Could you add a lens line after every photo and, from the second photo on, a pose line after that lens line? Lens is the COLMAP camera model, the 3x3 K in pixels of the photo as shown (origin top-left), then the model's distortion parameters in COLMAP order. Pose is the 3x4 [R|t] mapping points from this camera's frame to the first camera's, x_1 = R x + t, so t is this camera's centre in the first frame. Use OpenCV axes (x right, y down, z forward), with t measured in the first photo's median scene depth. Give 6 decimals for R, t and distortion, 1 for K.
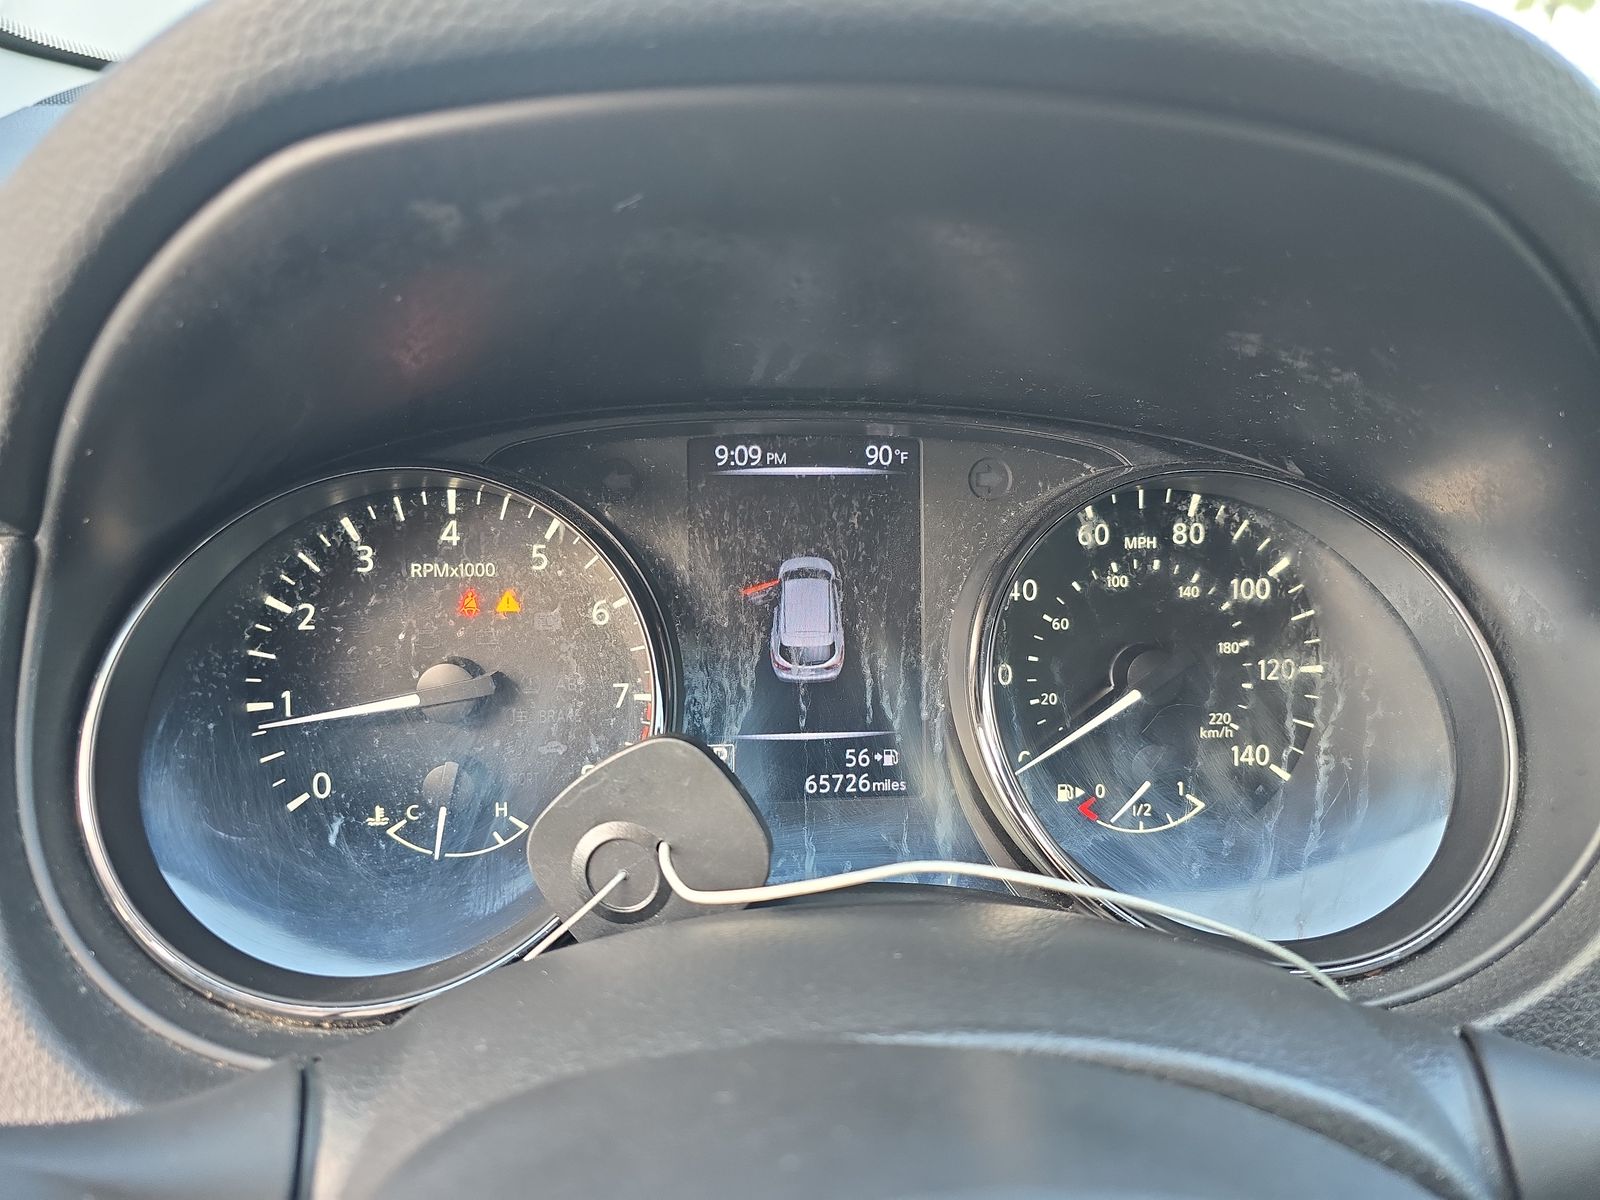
lens RADIAL K [[1084.7, 0, 794.4], [0, 1084.7, 604.6], [0, 0, 1]] dist [0.041651, -0.041592]
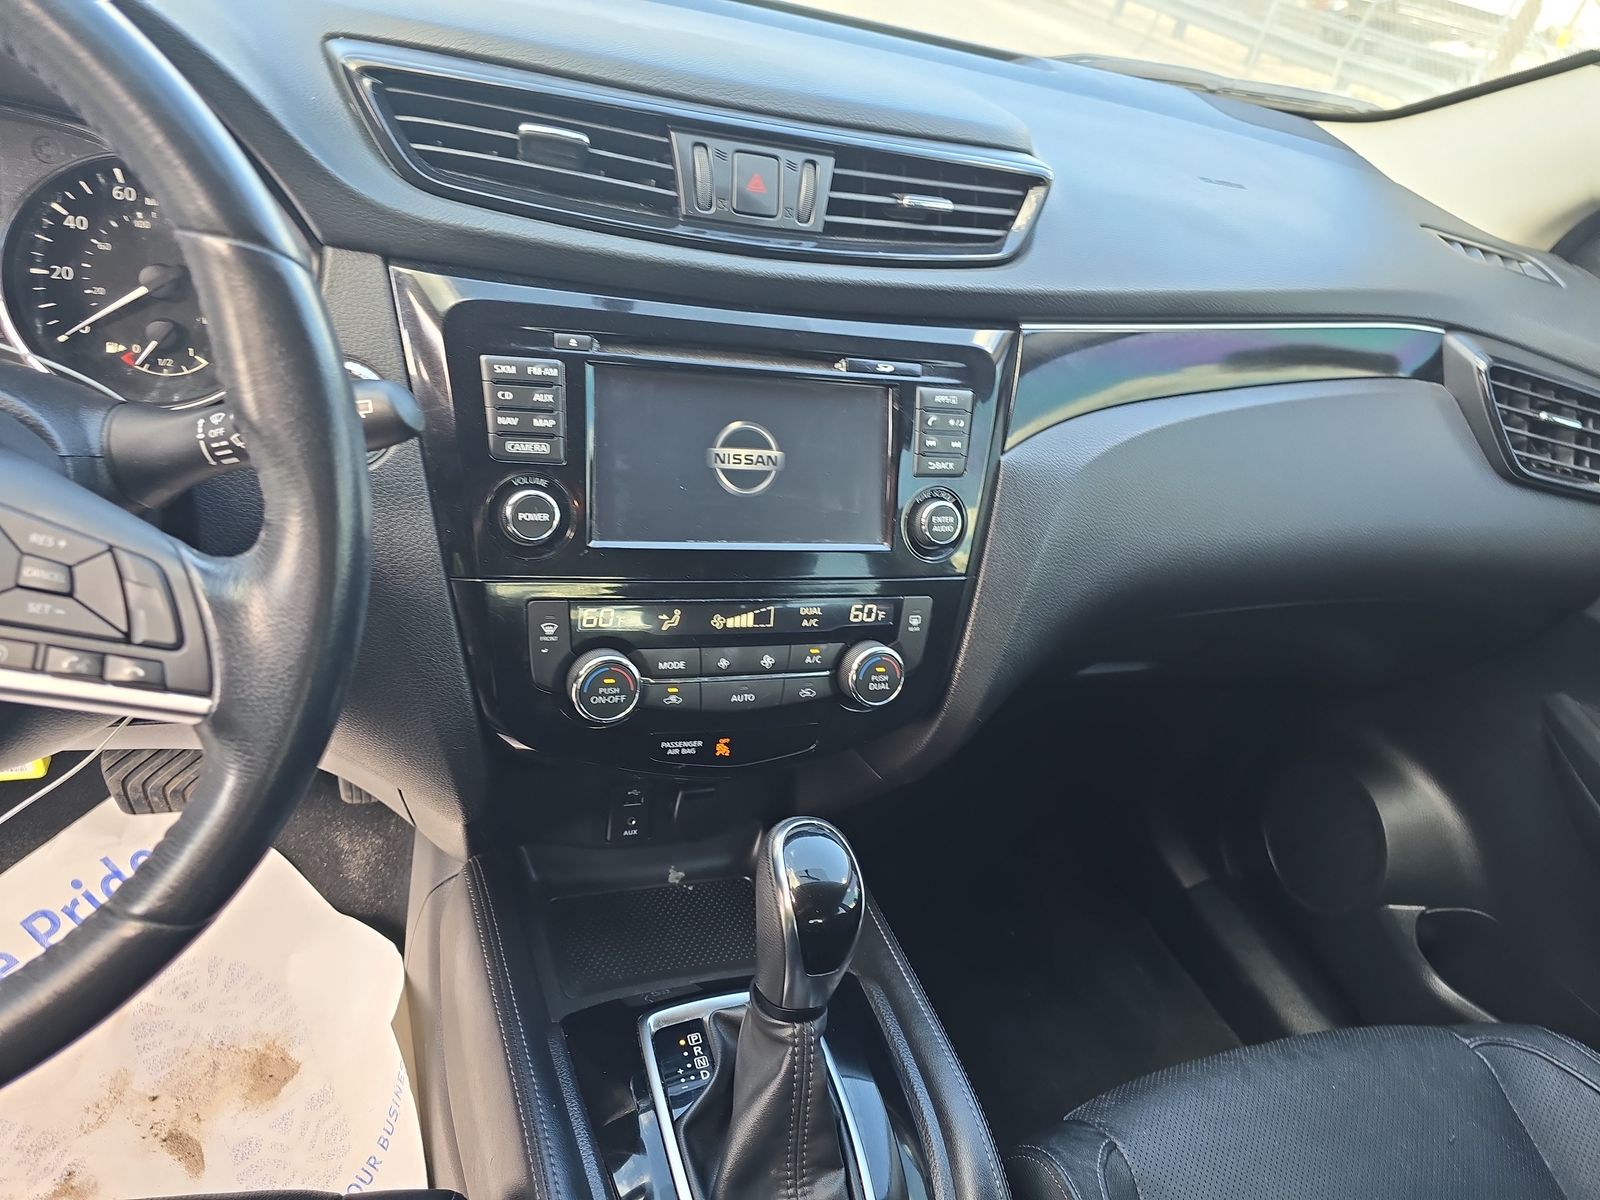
lens RADIAL K [[1084.7, 0, 770.4], [0, 1084.7, 590.3], [0, 0, 1]] dist [0.041651, -0.041592]
pose [[0.951252, 0.018348, 0.307870, 0.717316], [-0.078355, 0.979854, 0.183704, 0.149393], [-0.298297, -0.198872, 0.933525, -1.021165]]
